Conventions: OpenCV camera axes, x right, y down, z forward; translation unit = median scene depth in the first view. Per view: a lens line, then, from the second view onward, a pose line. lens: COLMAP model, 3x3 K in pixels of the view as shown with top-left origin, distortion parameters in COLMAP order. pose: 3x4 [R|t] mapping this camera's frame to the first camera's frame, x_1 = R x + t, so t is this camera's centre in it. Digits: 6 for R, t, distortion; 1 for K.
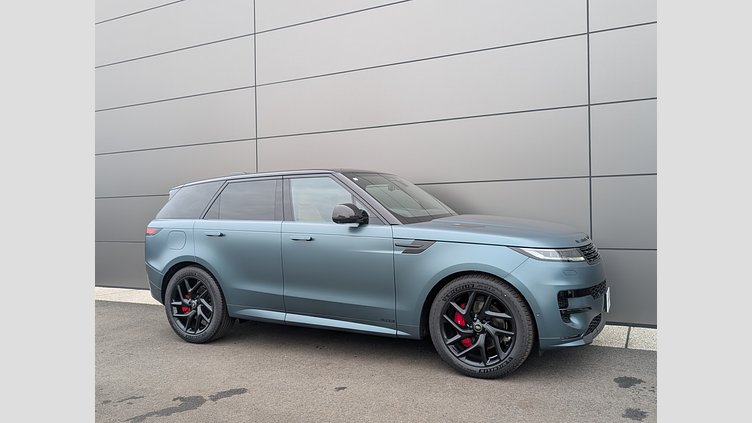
lens RADIAL K [[534.4, 0, 385.7], [0, 534.4, 207.7], [0, 0, 1]] dist [-0.003482, 0.007358]
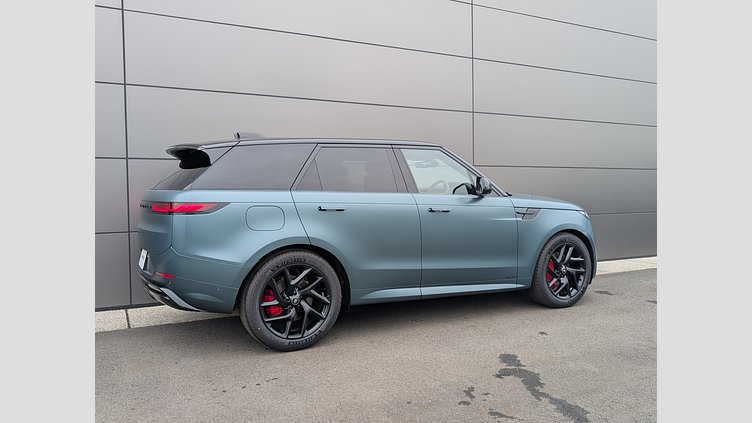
lens RADIAL K [[534.4, 0, 381.9], [0, 534.4, 211.1], [0, 0, 1]] dist [-0.003482, 0.007358]
pose [[0.578944, -0.018543, 0.815157, -1.131952], [-0.009066, 0.999533, 0.029176, 0.033956], [-0.815317, -0.024282, 0.578505, 0.555945]]
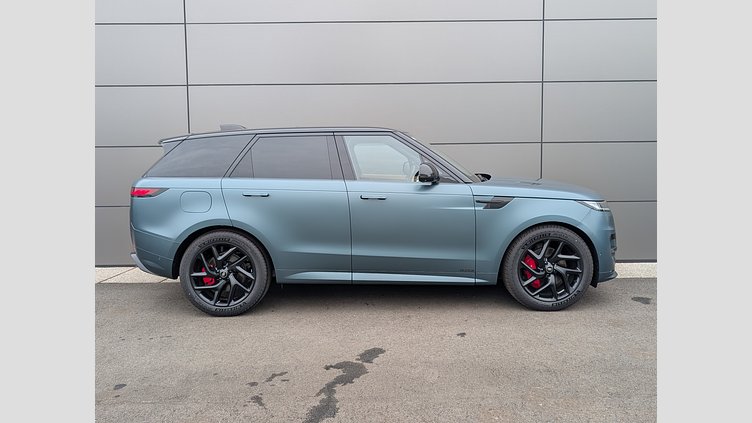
lens RADIAL K [[534.4, 0, 393.4], [0, 534.4, 211.4], [0, 0, 1]] dist [-0.003482, 0.007358]
pose [[0.889536, -0.032917, 0.455678, -0.631327], [-0.009786, 0.995799, 0.091037, -0.008133], [-0.456761, -0.085440, 0.885477, 0.109427]]
